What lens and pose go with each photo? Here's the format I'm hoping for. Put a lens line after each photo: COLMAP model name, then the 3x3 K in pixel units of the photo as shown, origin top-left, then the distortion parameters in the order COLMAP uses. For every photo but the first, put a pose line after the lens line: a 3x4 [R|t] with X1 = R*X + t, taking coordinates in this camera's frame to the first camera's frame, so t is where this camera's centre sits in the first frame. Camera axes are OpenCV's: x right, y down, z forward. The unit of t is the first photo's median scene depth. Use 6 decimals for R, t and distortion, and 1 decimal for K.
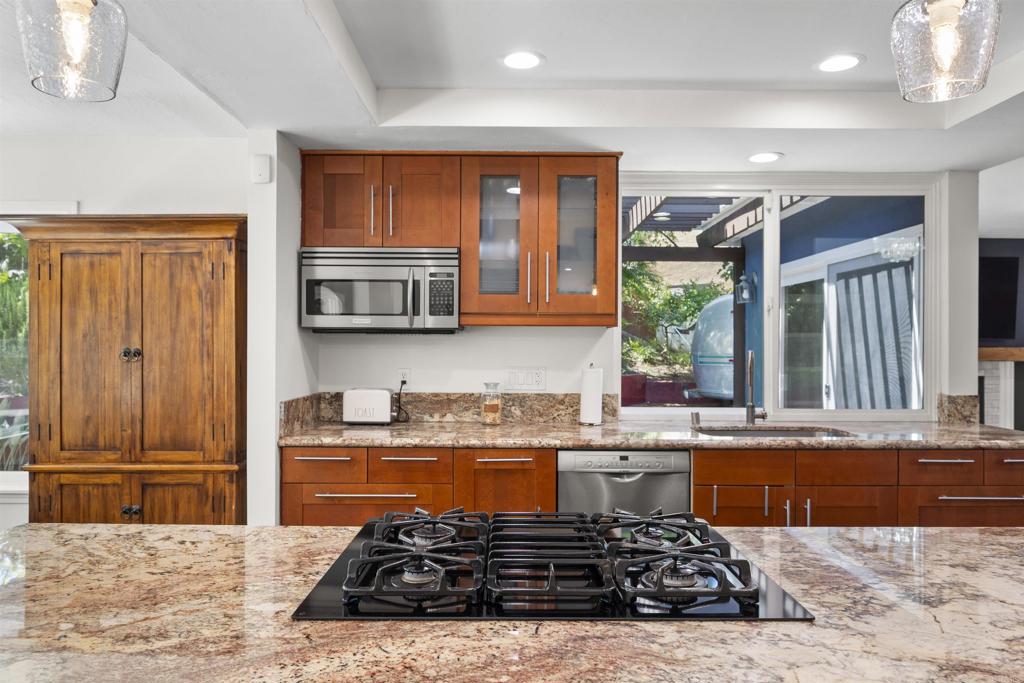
lens RADIAL K [[686.4, 0, 512.0], [0, 686.4, 341.5], [0, 0, 1]] dist [-0.002896, -0.000455]
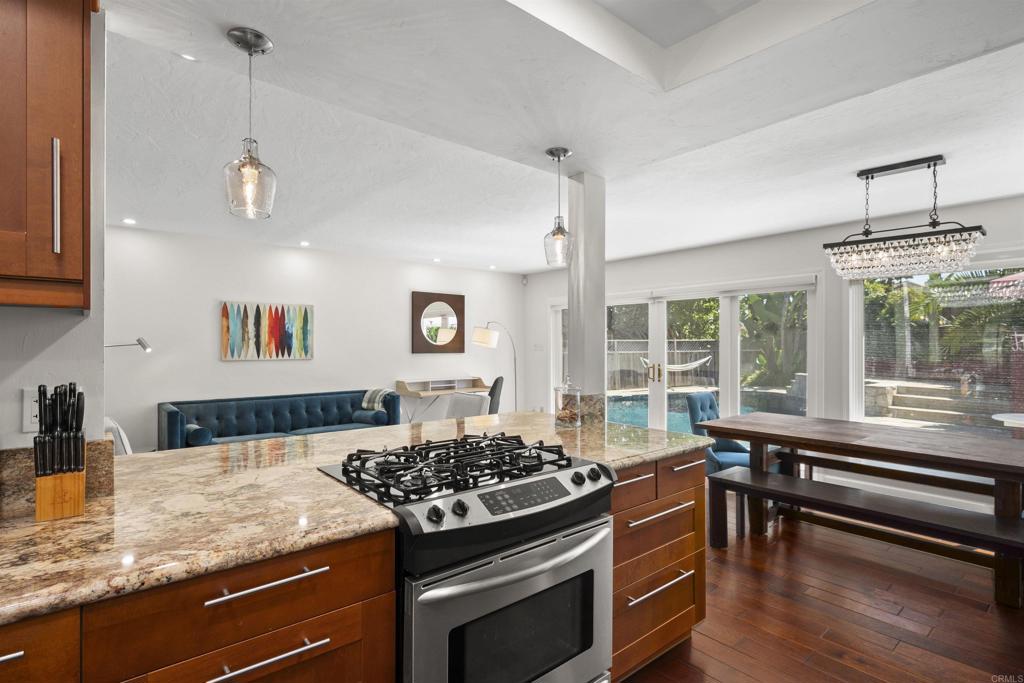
lens RADIAL K [[499.9, 0, 512.1], [0, 499.9, 345.1], [0, 0, 1]] dist [-0.000974, -0.000228]
pose [[-0.765507, -0.006729, -0.643393, 0.321776], [-0.002906, 0.999971, -0.007000, 0.004890], [0.643421, -0.003489, -0.765504, 0.852048]]
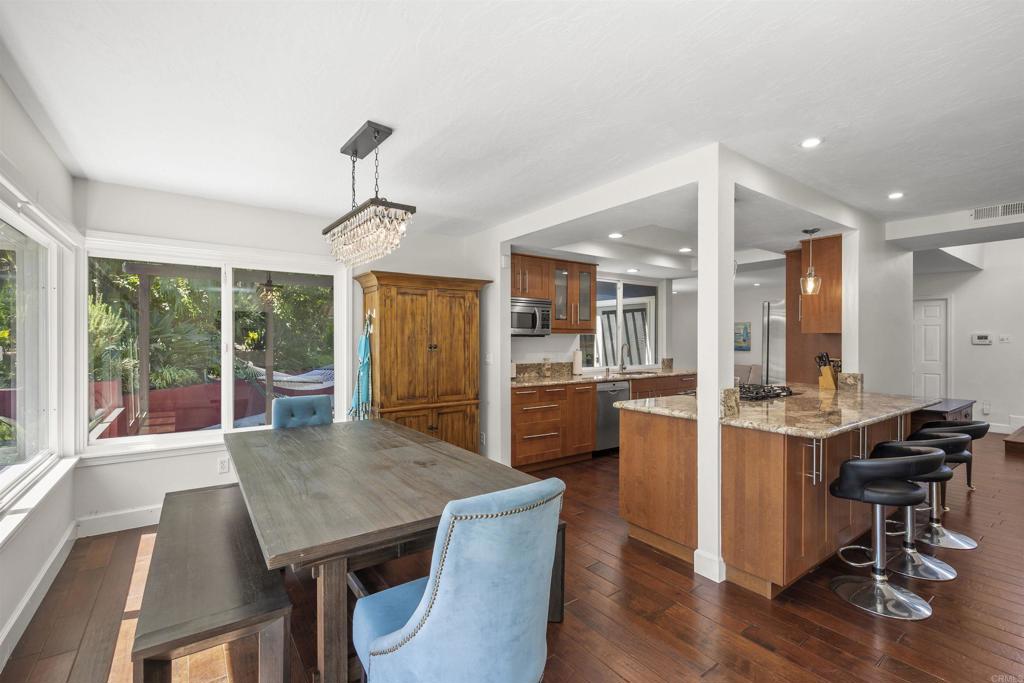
lens RADIAL K [[455.0, 0, 512.0], [0, 455.0, 341.5], [0, 0, 1]] dist [-0.003011, -0.000535]
pose [[0.814048, -0.004433, 0.580781, -1.116900], [0.000293, 0.999974, 0.007221, -0.007154], [-0.580797, -0.005708, 0.814028, -0.178422]]
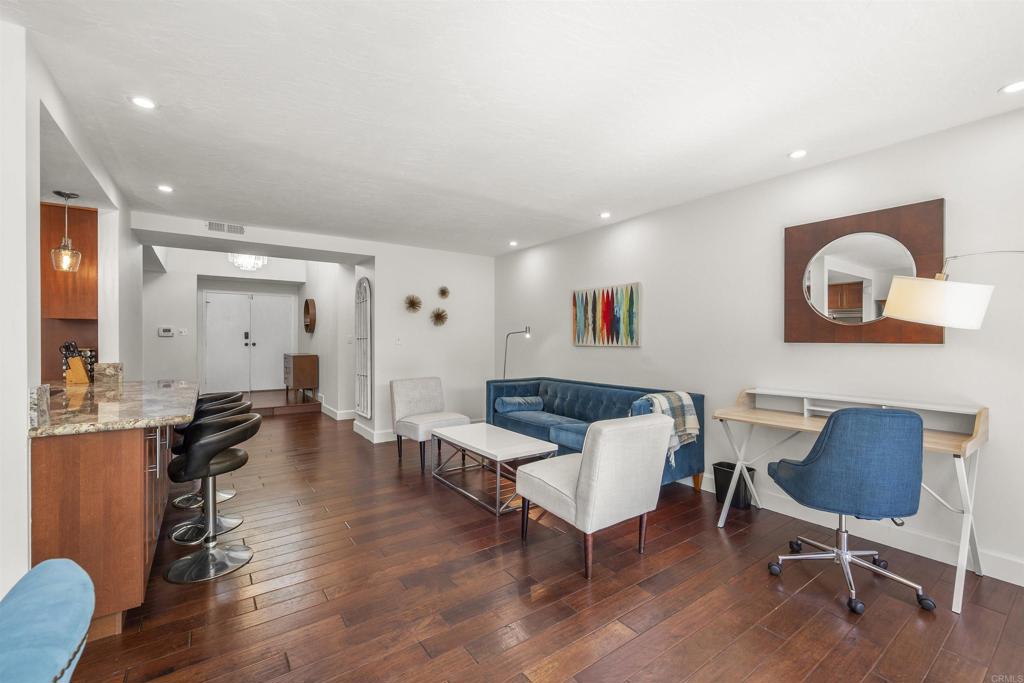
lens RADIAL K [[433.5, 0, 512.0], [0, 433.5, 341.5], [0, 0, 1]] dist [0.001842, 0.000044]
pose [[-0.572791, -0.010491, 0.819635, -1.124079], [-0.005239, 0.999945, 0.009138, 0.018598], [-0.819685, 0.000940, -0.572814, 0.083819]]
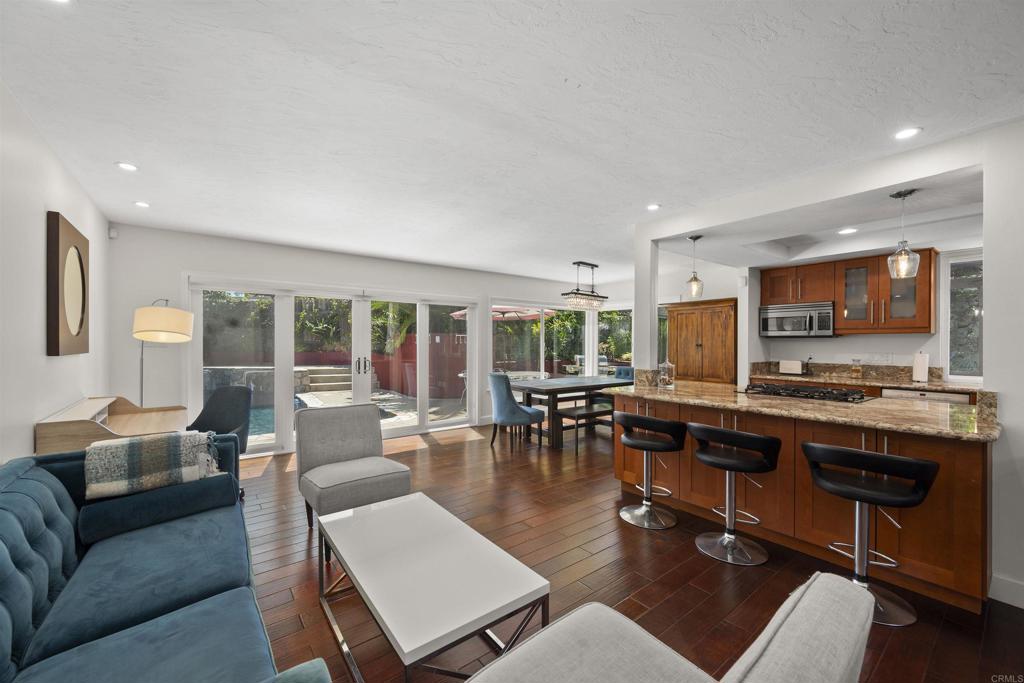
lens RADIAL K [[403.8, 0, 511.7], [0, 403.8, 345.4], [0, 0, 1]] dist [0.001080, -0.000157]
pose [[0.605381, 0.002944, -0.795930, 0.376028], [0.002304, 0.999982, 0.005451, 0.005561], [0.795932, -0.005134, 0.605364, -0.757761]]
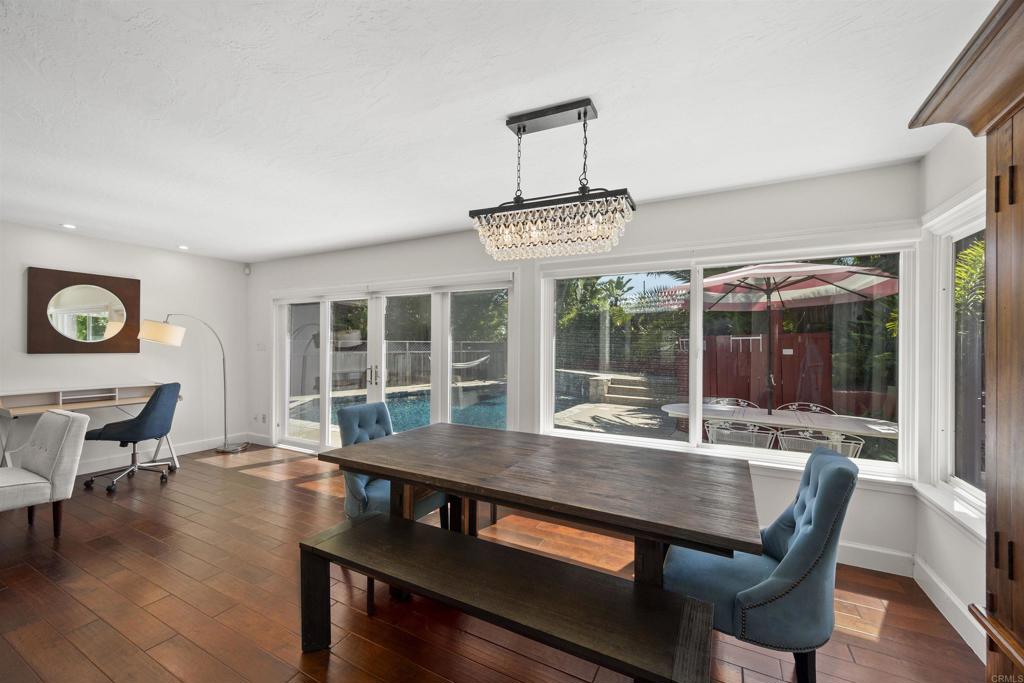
lens RADIAL K [[403.8, 0, 511.7], [0, 403.8, 345.4], [0, 0, 1]] dist [0.001080, -0.000157]
pose [[-0.471187, -0.012463, -0.881946, -0.305119], [-0.007207, 0.999921, -0.010279, 0.004068], [0.882004, 0.001513, -0.471239, 0.832588]]
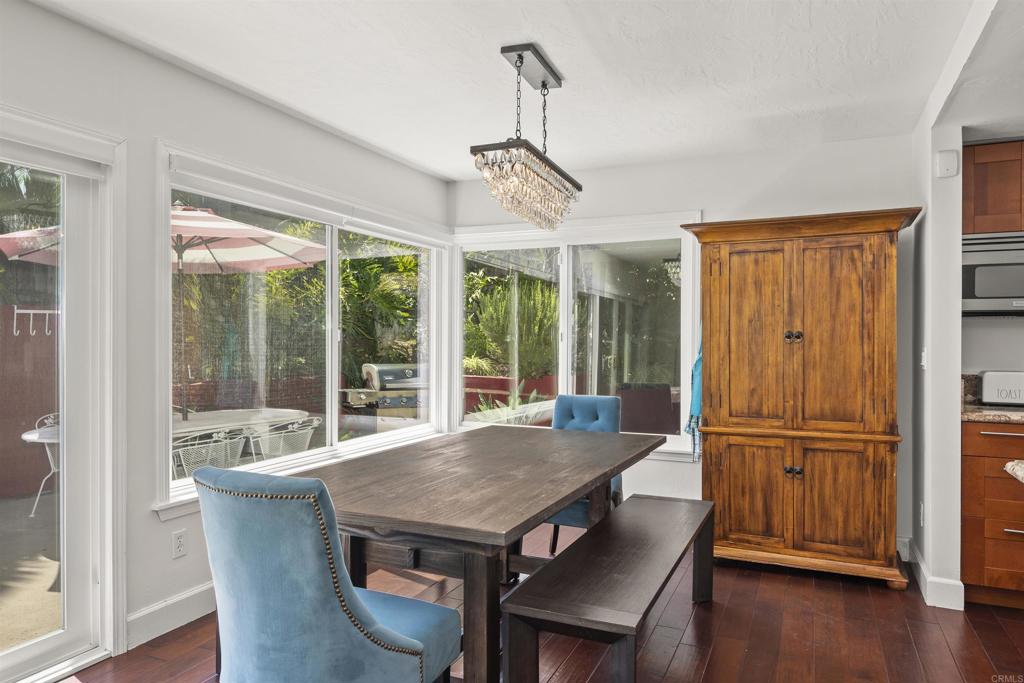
lens RADIAL K [[672.7, 0, 511.1], [0, 672.7, 345.4], [0, 0, 1]] dist [-0.002786, -0.001305]
pose [[0.909204, 0.001247, -0.416350, -0.514502], [0.002304, 0.999965, 0.008027, 0.023429], [0.416345, -0.008258, 0.909169, -0.236041]]
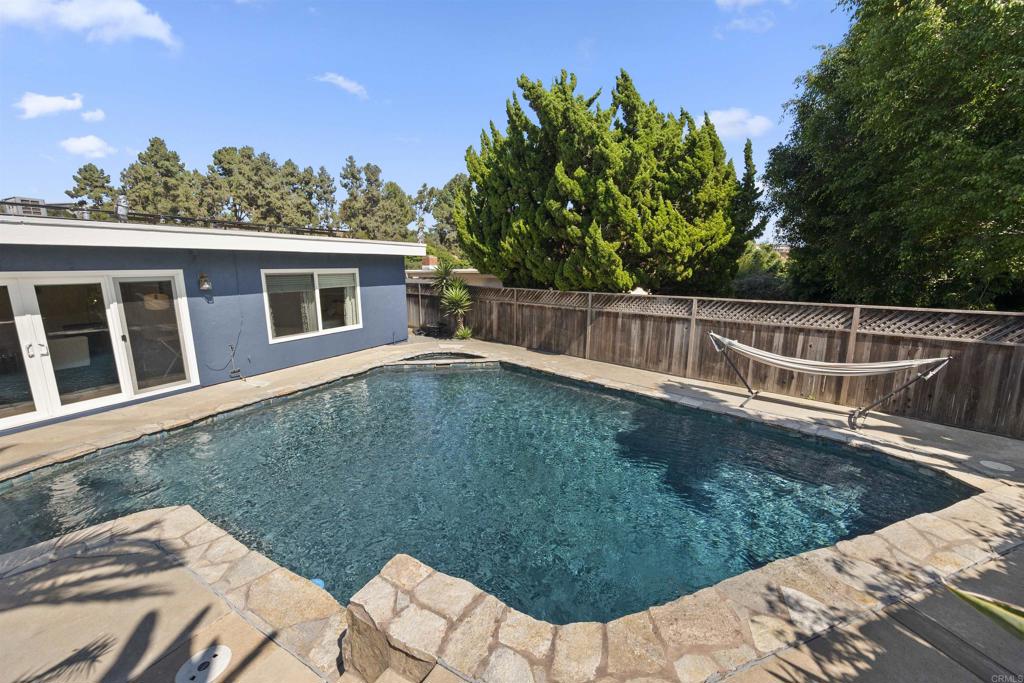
lens RADIAL K [[403.8, 0, 511.7], [0, 403.8, 345.4], [0, 0, 1]] dist [0.001080, -0.000157]
pose [[-0.893573, -0.094885, 0.438776, -3.973654], [-0.007780, 0.980534, 0.196196, -0.282180], [-0.448851, 0.171901, -0.876917, 0.362898]]
